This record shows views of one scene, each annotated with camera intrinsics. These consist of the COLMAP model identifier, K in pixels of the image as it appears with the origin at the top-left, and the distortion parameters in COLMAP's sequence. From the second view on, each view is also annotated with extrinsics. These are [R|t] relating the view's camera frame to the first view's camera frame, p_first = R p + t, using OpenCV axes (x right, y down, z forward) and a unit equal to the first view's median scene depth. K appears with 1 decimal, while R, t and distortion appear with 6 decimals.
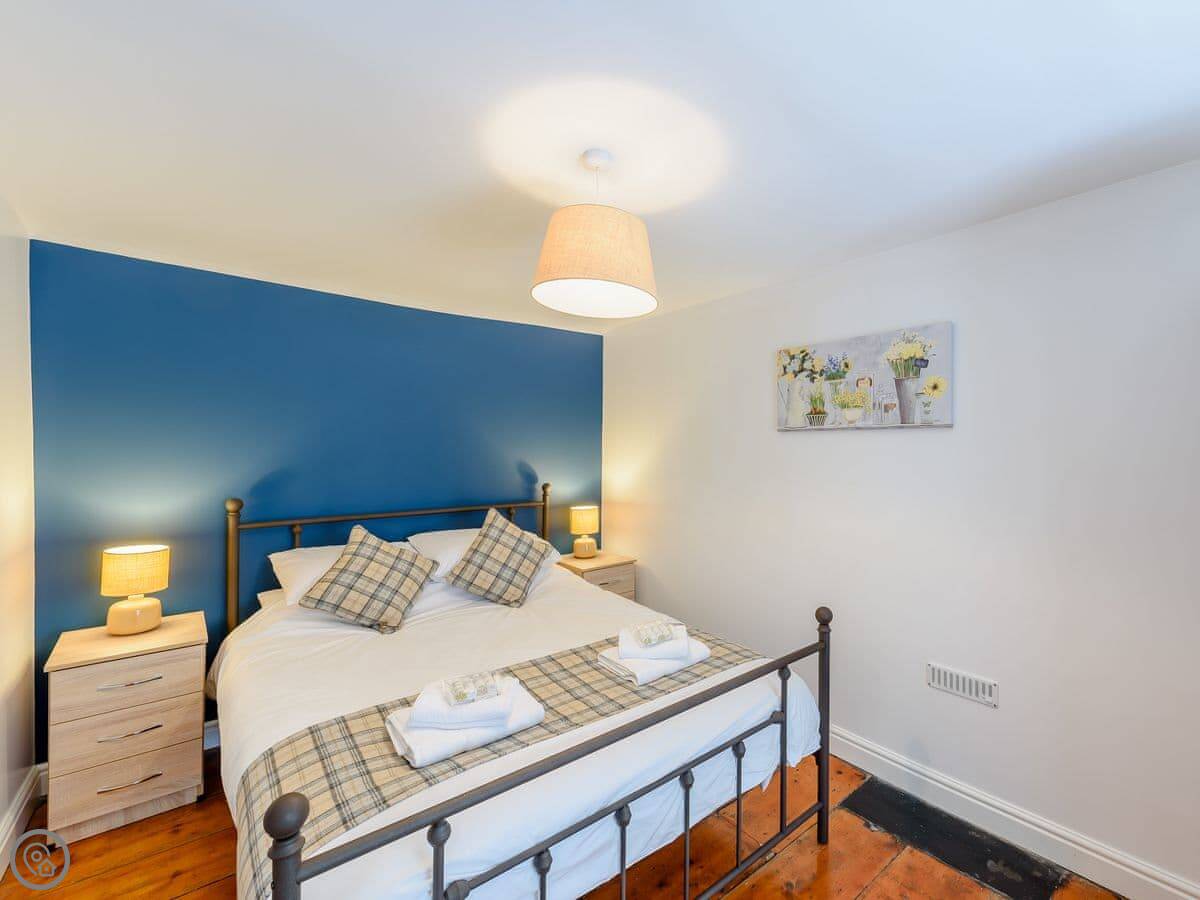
lens RADIAL K [[529.5, 0, 603.2], [0, 529.5, 446.2], [0, 0, 1]] dist [0.008365, -0.002317]
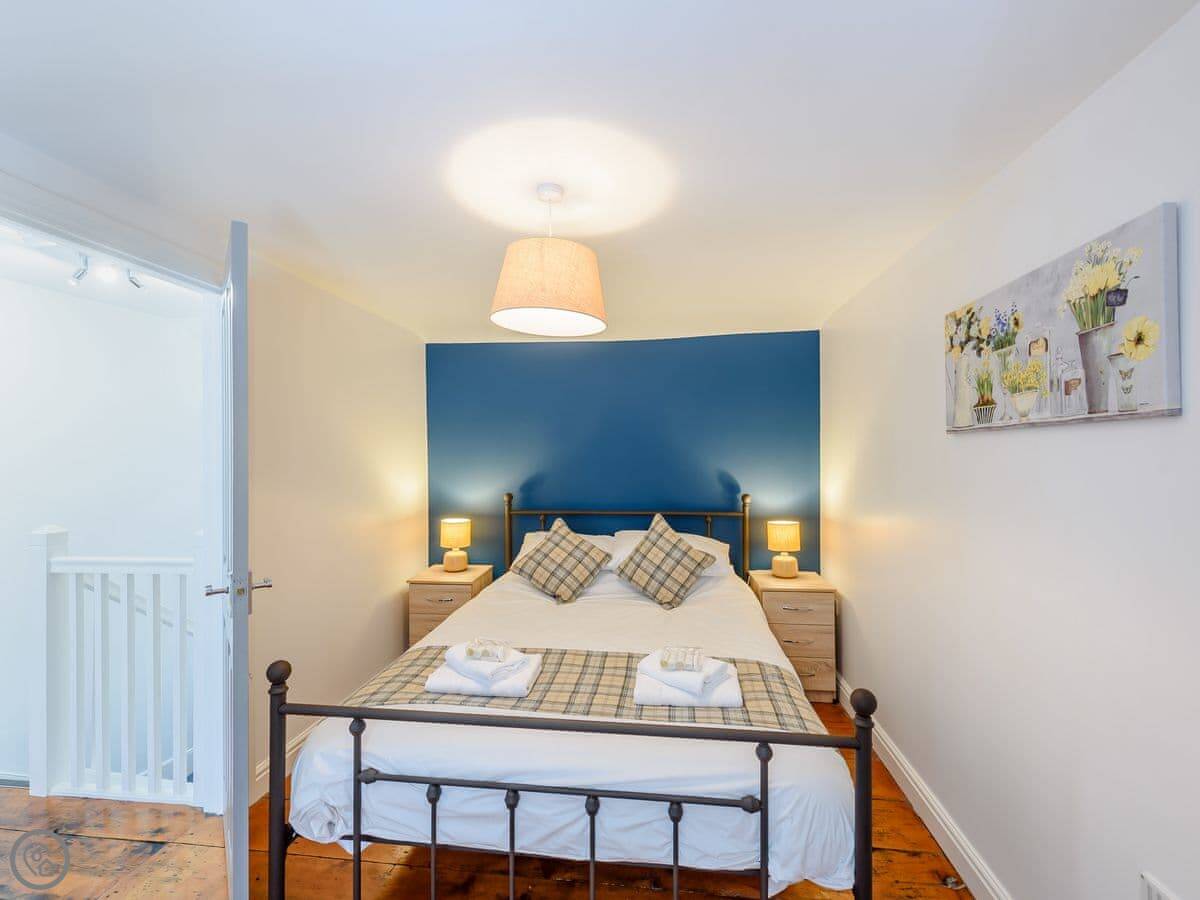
lens RADIAL K [[491.7, 0, 580.3], [0, 491.7, 456.1], [0, 0, 1]] dist [0.002408, -0.000212]
pose [[0.697845, -0.003310, -0.716241, 0.475941], [0.005385, 0.999985, 0.000626, -0.001196], [0.716228, -0.004294, 0.697853, 0.224589]]
